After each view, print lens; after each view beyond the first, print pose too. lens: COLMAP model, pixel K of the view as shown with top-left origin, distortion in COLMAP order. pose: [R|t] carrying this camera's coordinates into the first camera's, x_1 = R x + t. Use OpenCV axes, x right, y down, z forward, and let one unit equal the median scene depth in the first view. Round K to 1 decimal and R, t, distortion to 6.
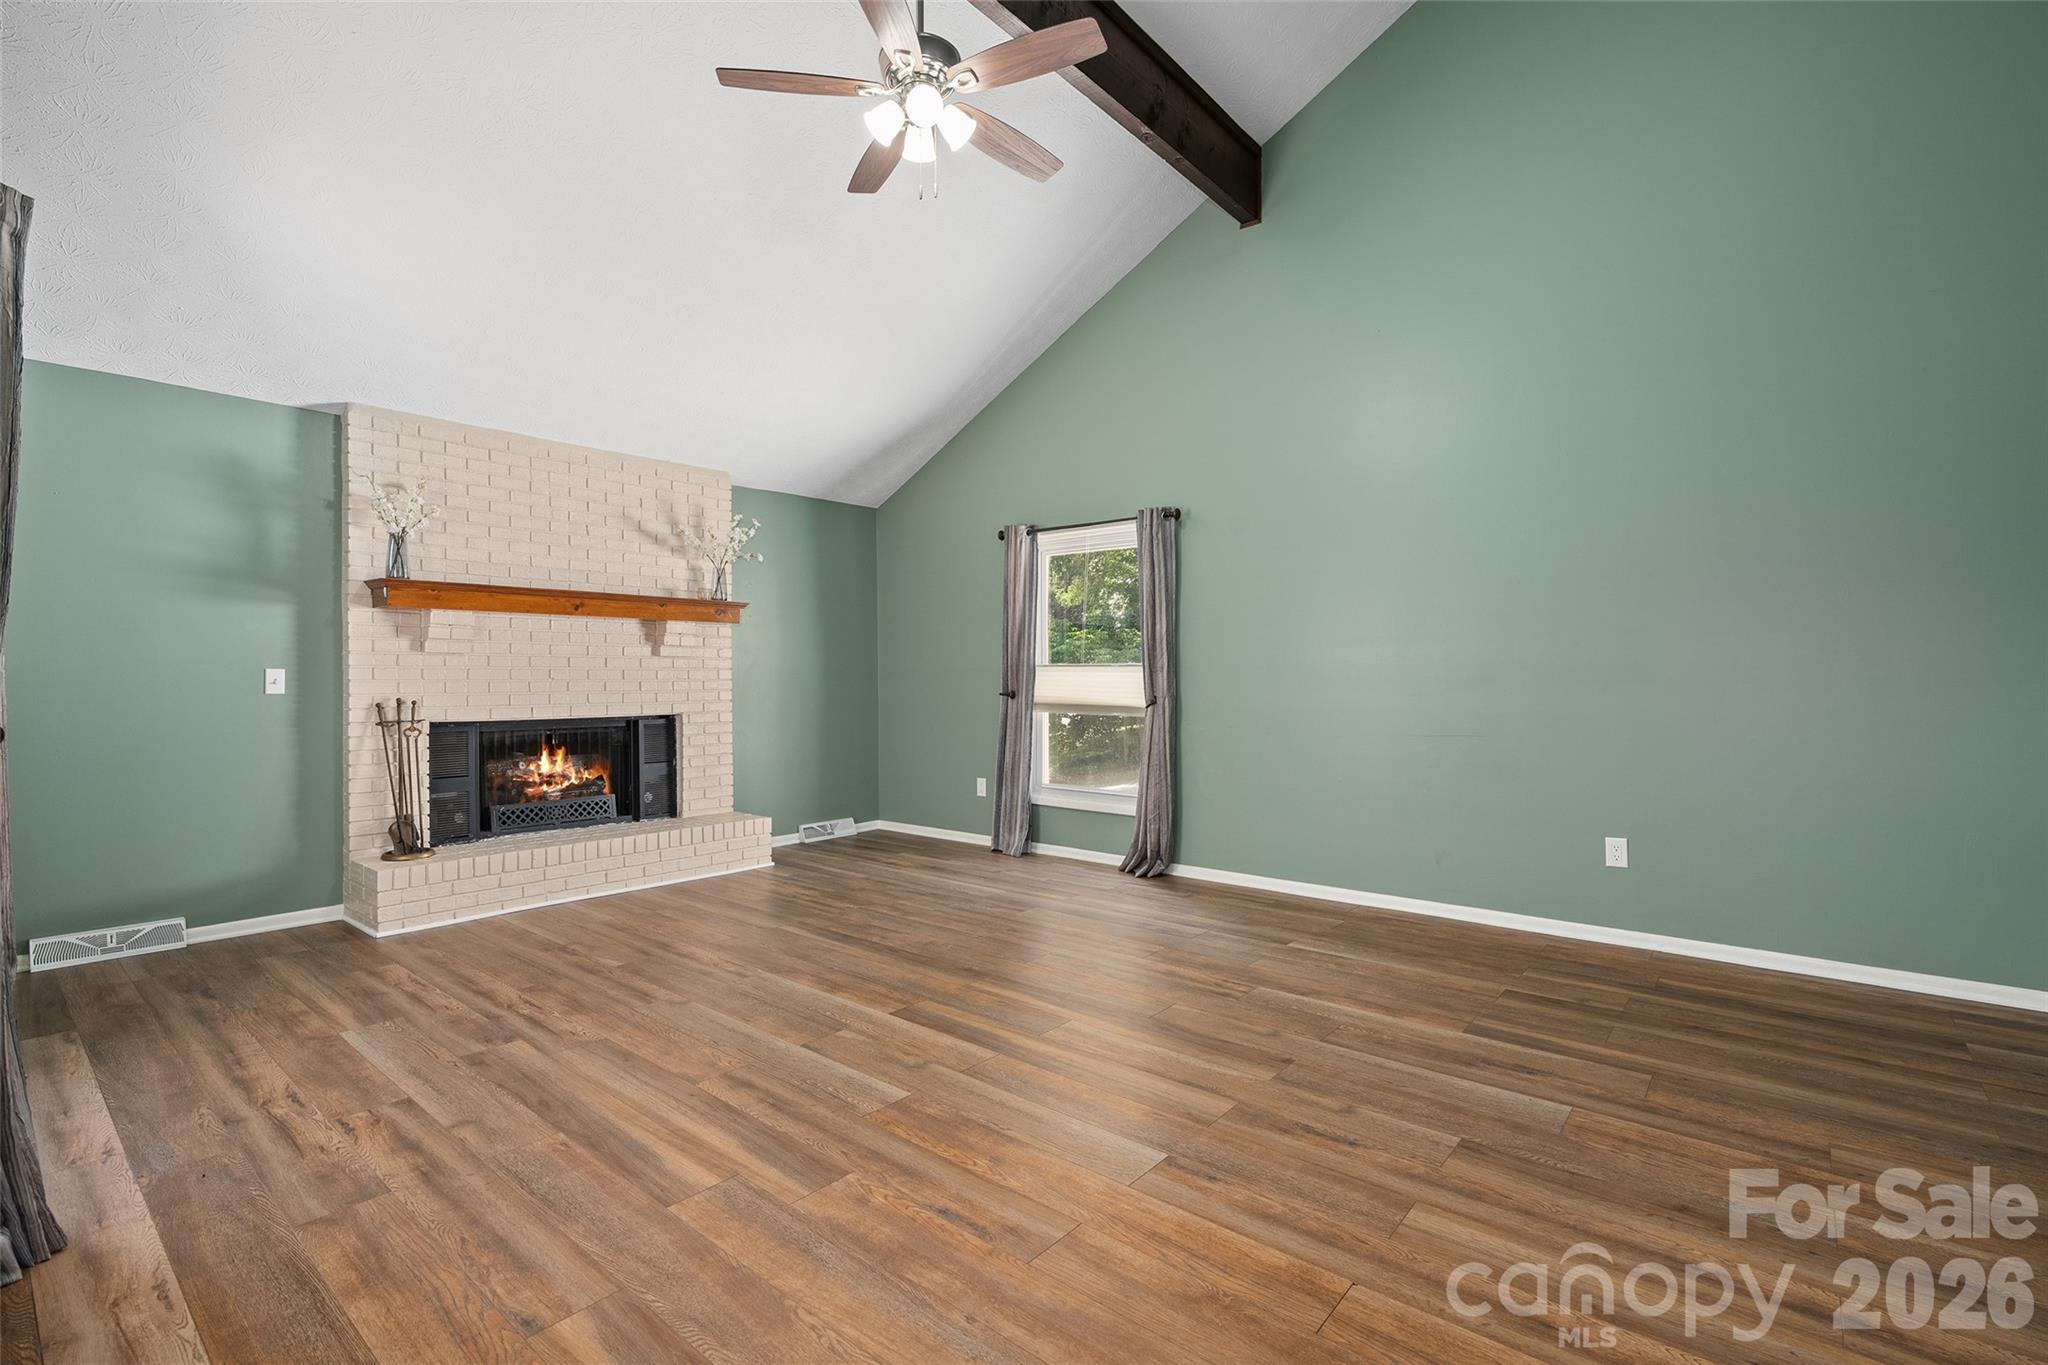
lens RADIAL K [[926.3, 0, 1022.9], [0, 926.3, 677.4], [0, 0, 1]] dist [-0.011852, 0.003245]
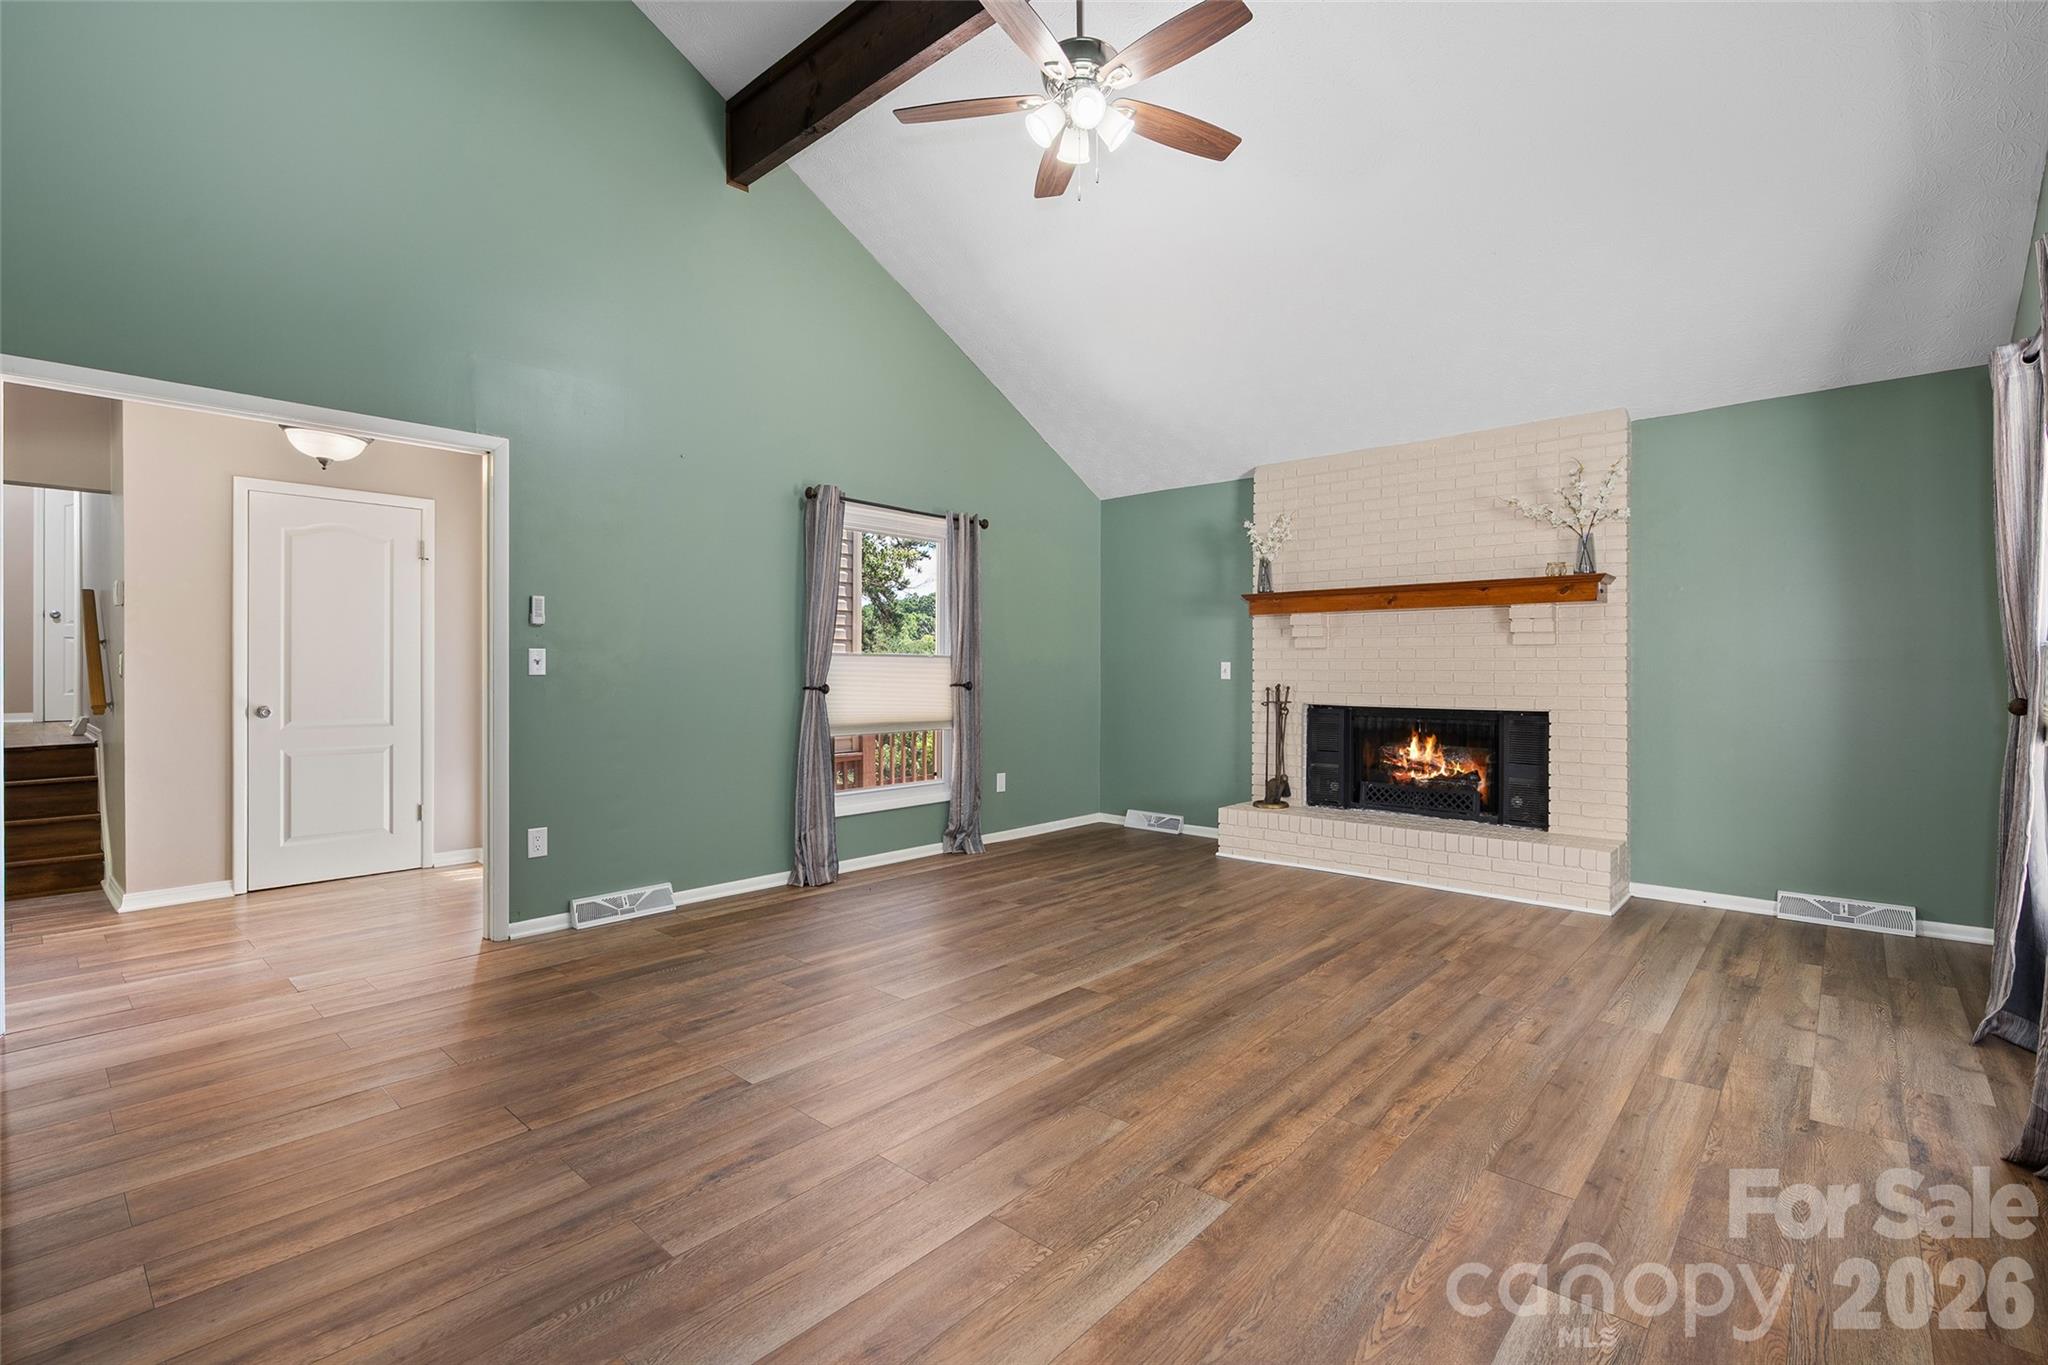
lens RADIAL K [[926.3, 0, 1013.5], [0, 926.3, 676.9], [0, 0, 1]] dist [-0.011852, 0.003245]
pose [[-0.039273, 0.010419, -0.999174, 0.700743], [-0.002112, 0.999943, 0.010510, -0.000894], [0.999226, 0.002523, -0.039249, 0.744355]]
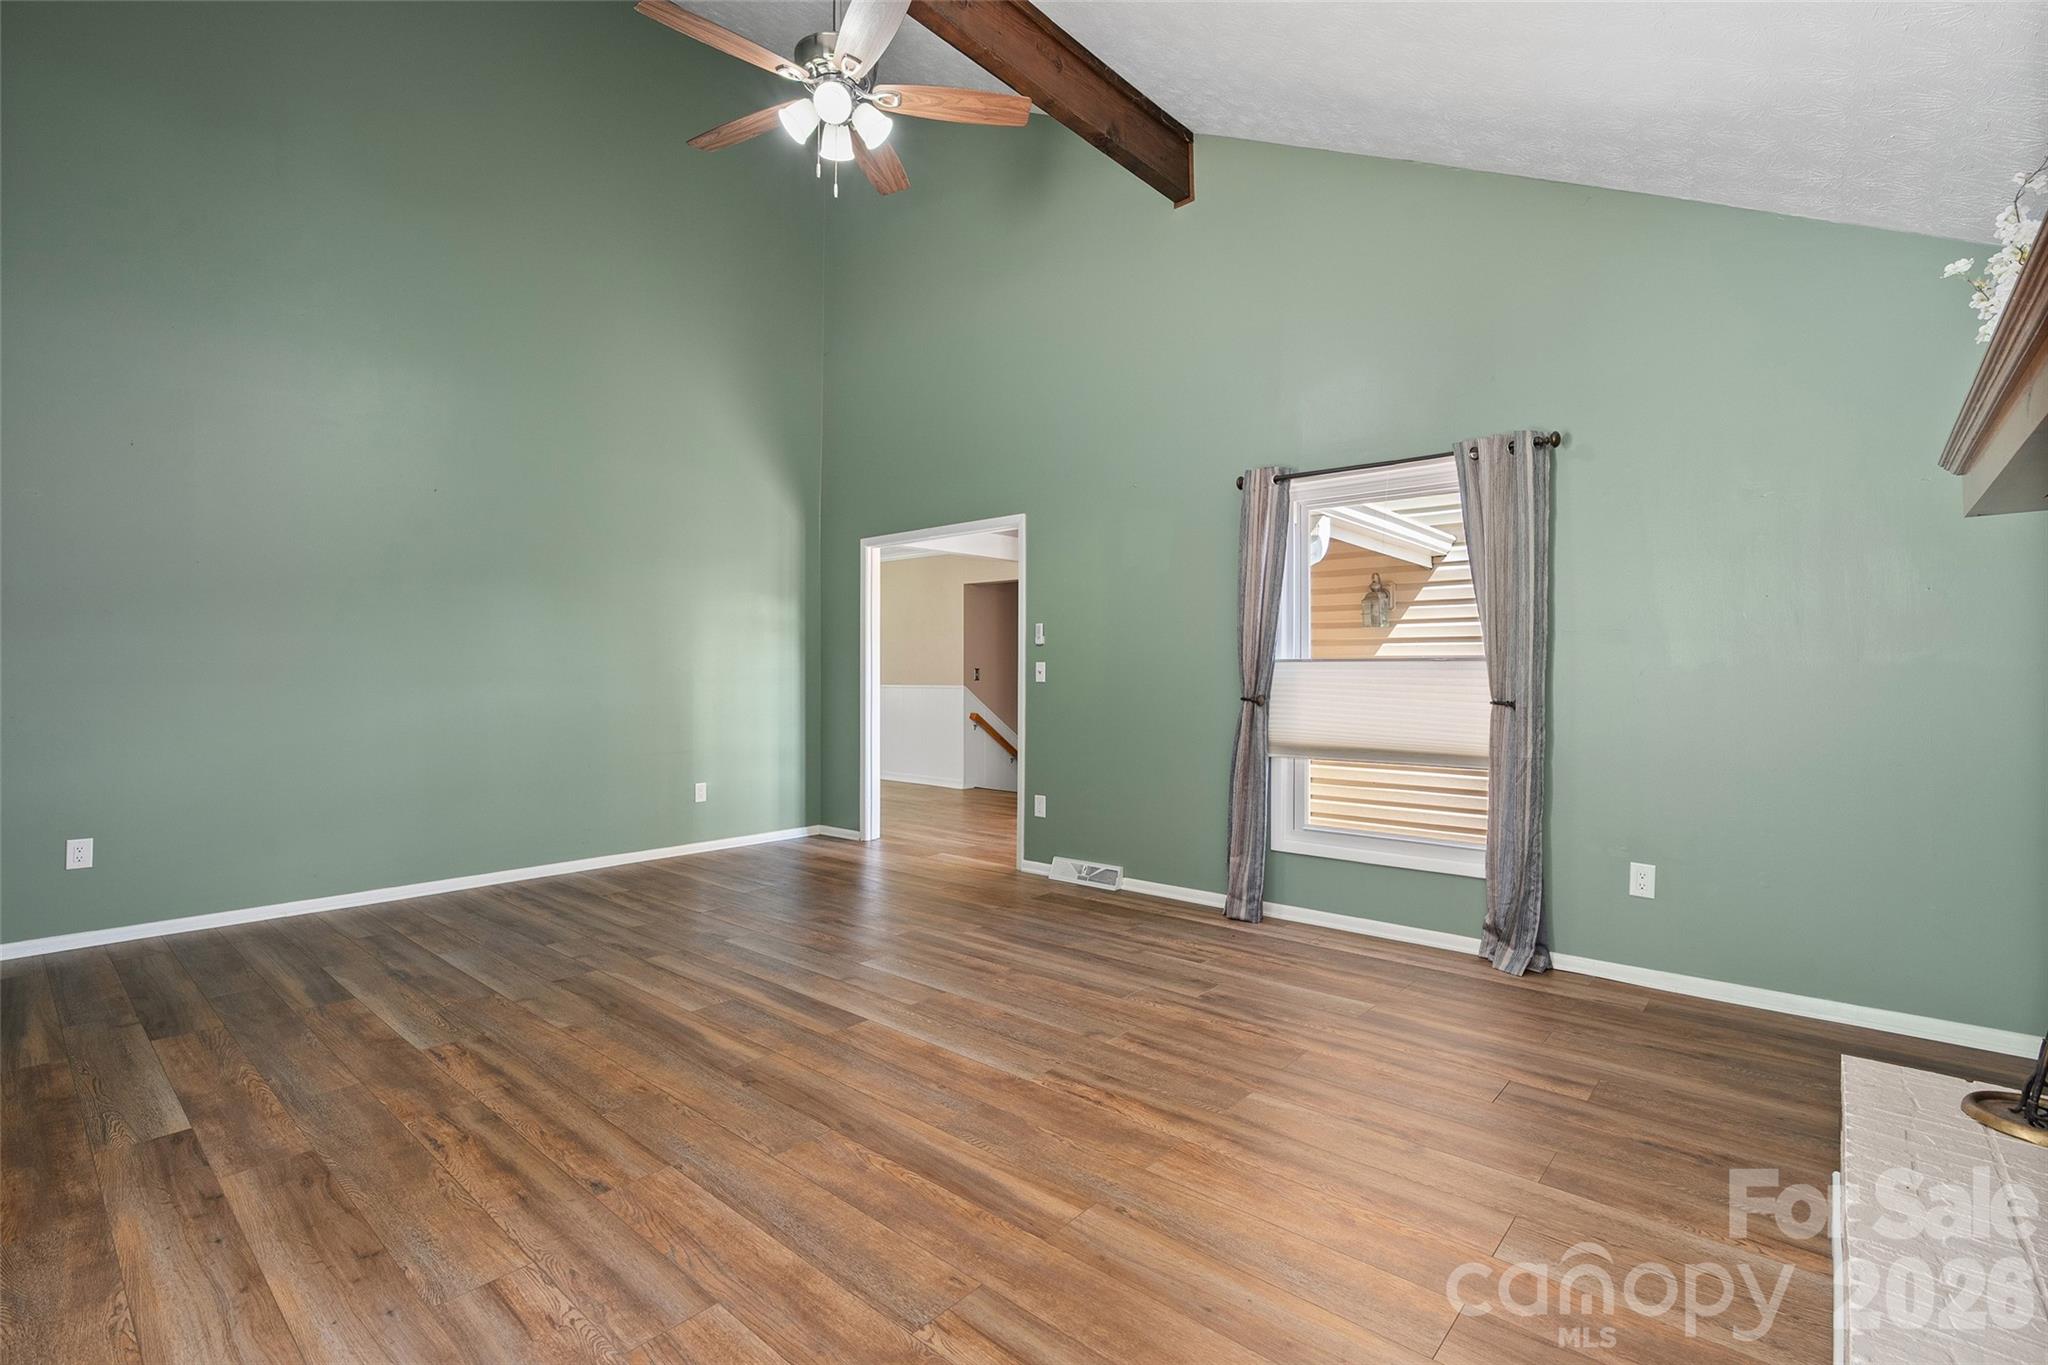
lens RADIAL K [[926.3, 0, 1017.4], [0, 926.3, 676.5], [0, 0, 1]] dist [-0.011852, 0.003245]
pose [[-0.999700, 0.001169, 0.024453, -0.253091], [0.001210, 0.999998, 0.001660, -0.001833], [-0.024451, 0.001689, -0.999700, 1.523624]]
